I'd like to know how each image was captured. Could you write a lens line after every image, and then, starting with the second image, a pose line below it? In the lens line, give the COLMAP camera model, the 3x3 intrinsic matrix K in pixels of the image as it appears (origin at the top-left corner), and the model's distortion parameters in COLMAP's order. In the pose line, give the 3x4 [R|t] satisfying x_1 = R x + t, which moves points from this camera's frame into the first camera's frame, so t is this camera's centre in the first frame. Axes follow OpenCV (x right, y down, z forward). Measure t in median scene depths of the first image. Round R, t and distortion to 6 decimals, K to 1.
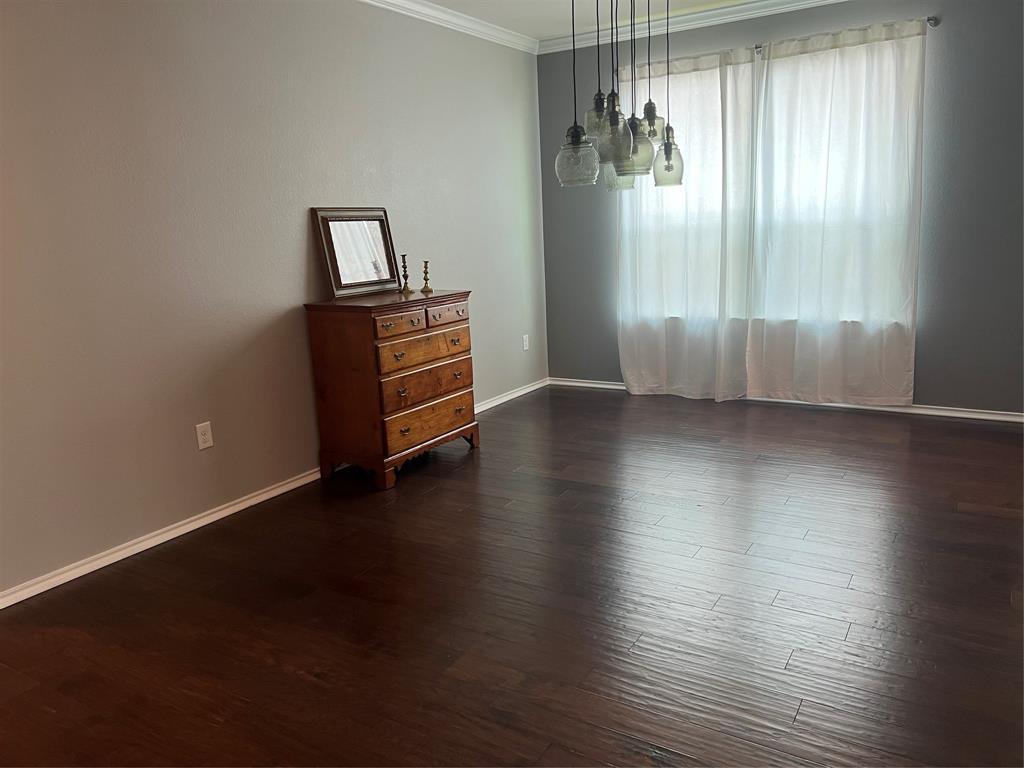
lens RADIAL K [[805.1, 0, 512.0], [0, 805.1, 384.0], [0, 0, 1]] dist [0.084335, -0.006345]
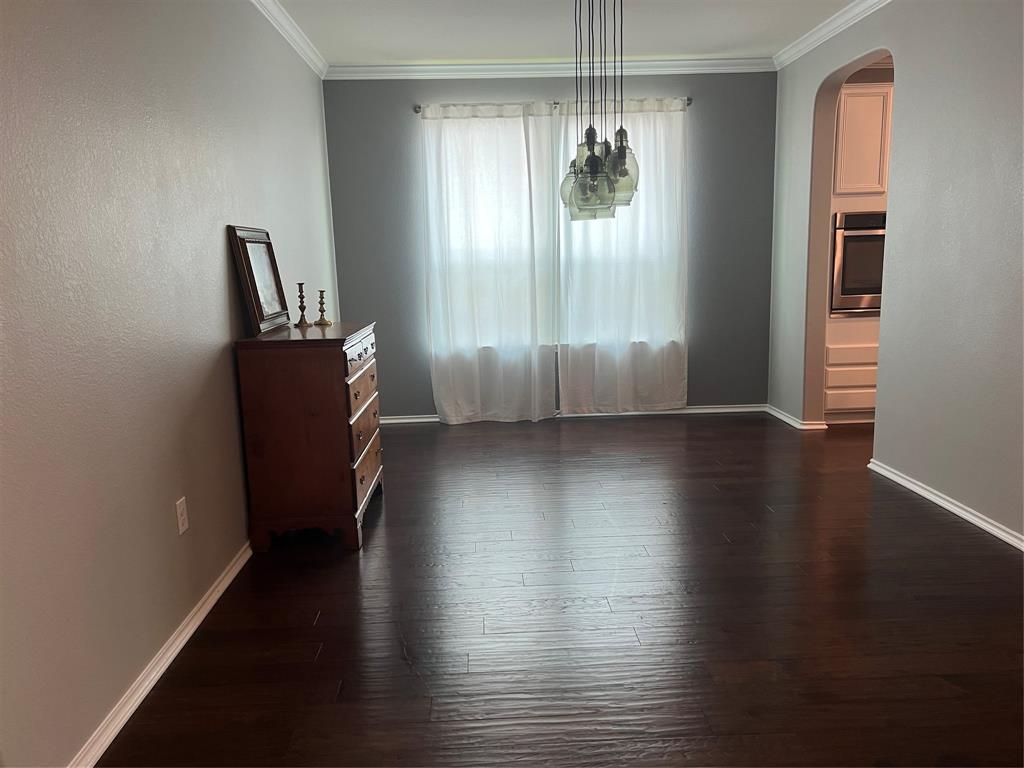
lens RADIAL K [[771.4, 0, 512.1], [0, 771.4, 395.4], [0, 0, 1]] dist [0.138408, -0.185015]
pose [[0.833394, -0.080448, 0.546794, -0.361011], [0.103659, 0.994544, -0.011666, -0.004911], [-0.542872, 0.066403, 0.837186, 0.155509]]
